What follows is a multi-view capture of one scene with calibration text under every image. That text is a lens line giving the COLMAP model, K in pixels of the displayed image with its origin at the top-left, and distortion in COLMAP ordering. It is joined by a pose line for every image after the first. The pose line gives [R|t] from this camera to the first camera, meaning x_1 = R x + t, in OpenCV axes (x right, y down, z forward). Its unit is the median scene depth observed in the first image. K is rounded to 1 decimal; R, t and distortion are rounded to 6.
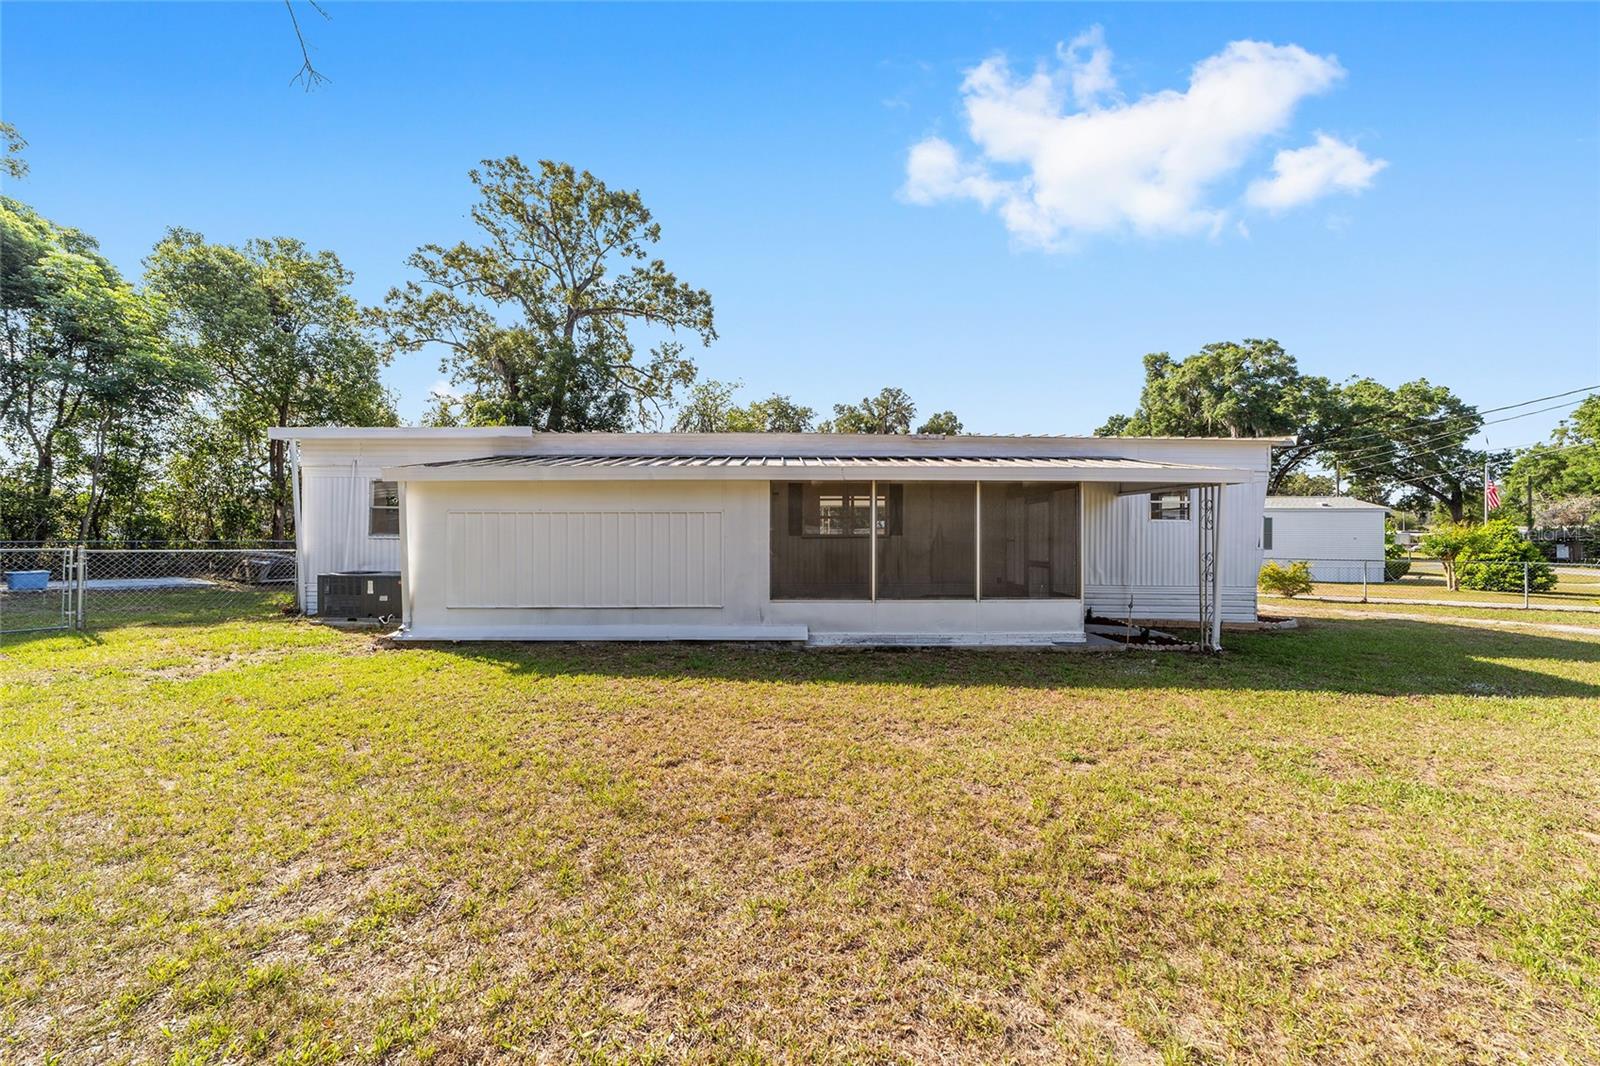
lens RADIAL K [[615.1, 0, 802.6], [0, 615.1, 536.8], [0, 0, 1]] dist [-0.015906, 0.007047]
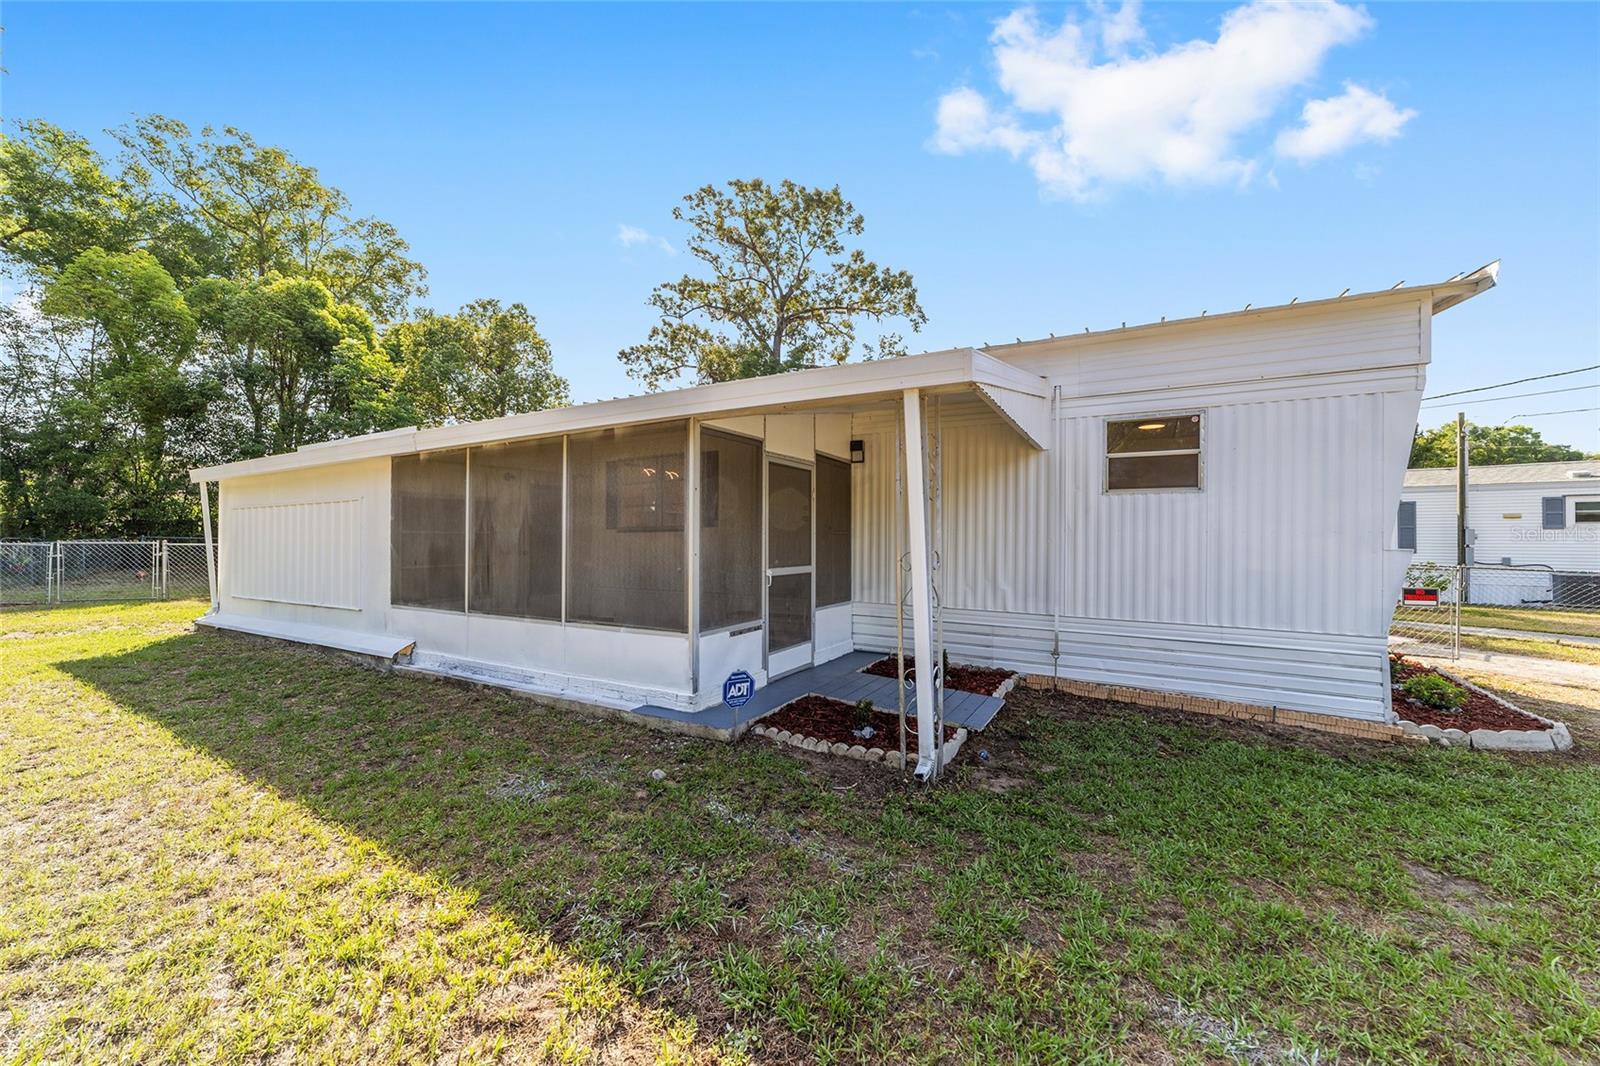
lens RADIAL K [[615.1, 0, 784.6], [0, 615.1, 537.7], [0, 0, 1]] dist [-0.015906, 0.007047]
pose [[0.864054, -0.002302, -0.503393, 0.152503], [0.002013, 0.999997, -0.001116, 0.002778], [0.503394, -0.000049, 0.864057, 0.105276]]
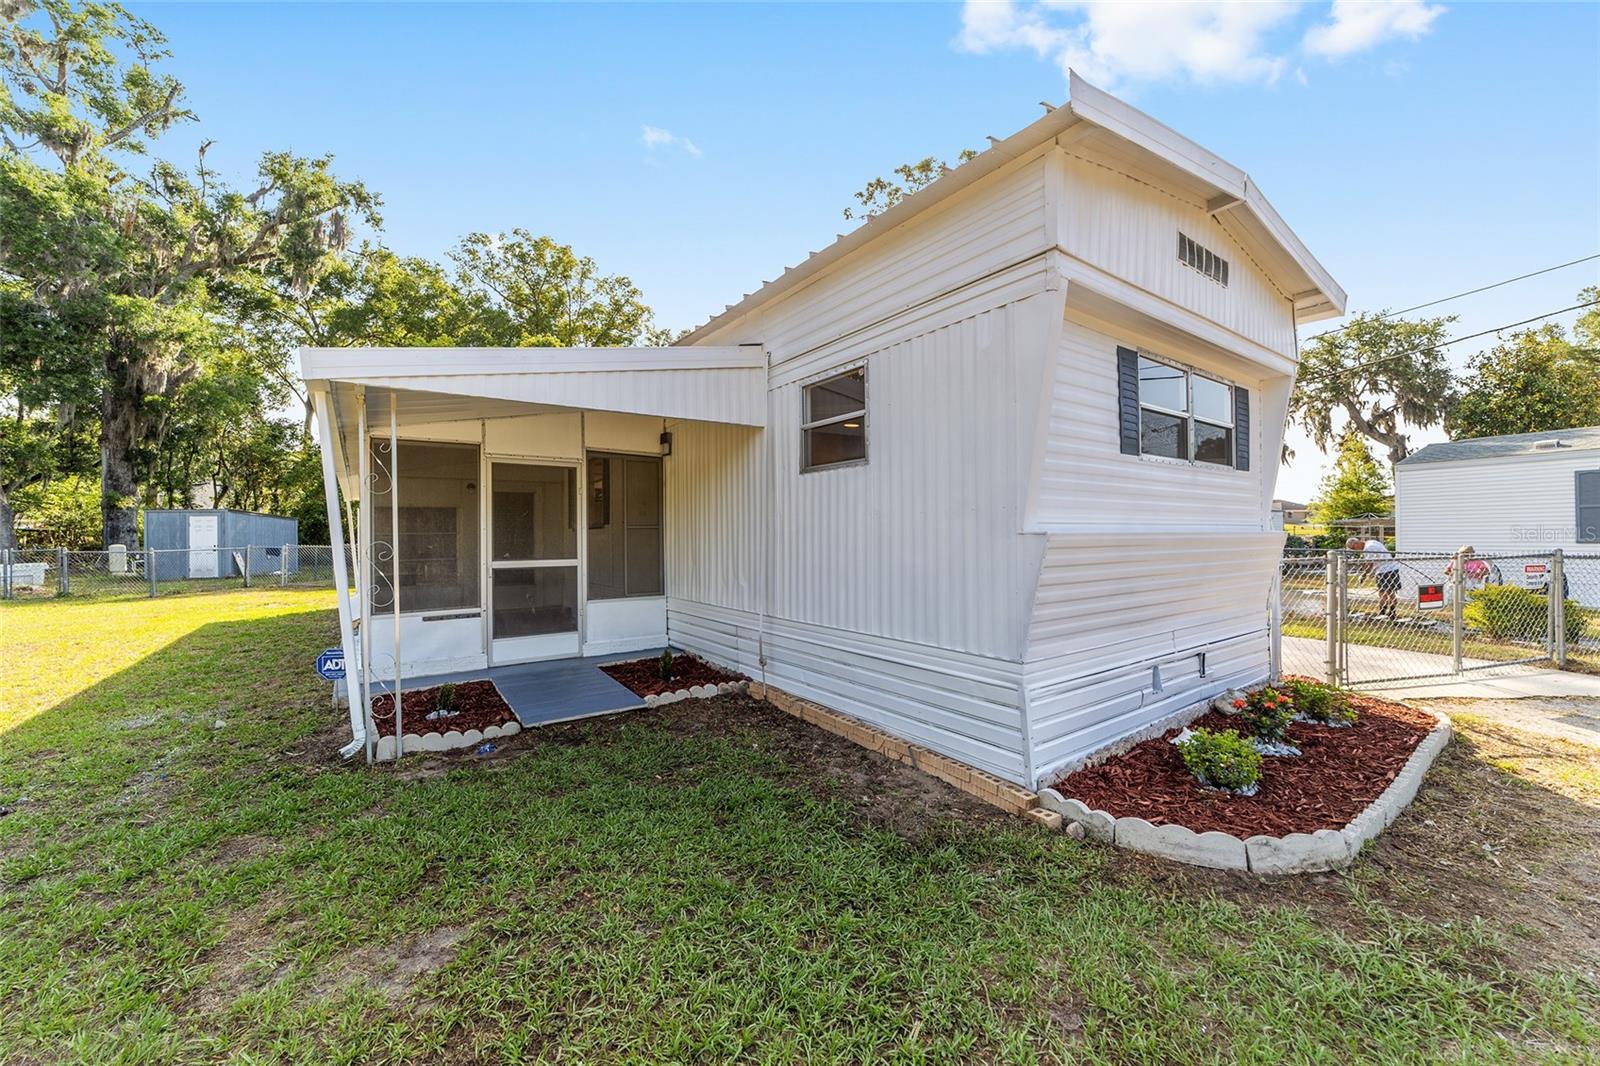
lens RADIAL K [[615.1, 0, 785.7], [0, 615.1, 537.6], [0, 0, 1]] dist [-0.015906, 0.007047]
pose [[0.574312, -0.012896, -0.818535, 0.245997], [0.017518, 0.999841, -0.003461, 0.005588], [0.818449, -0.012351, 0.574446, 0.198468]]
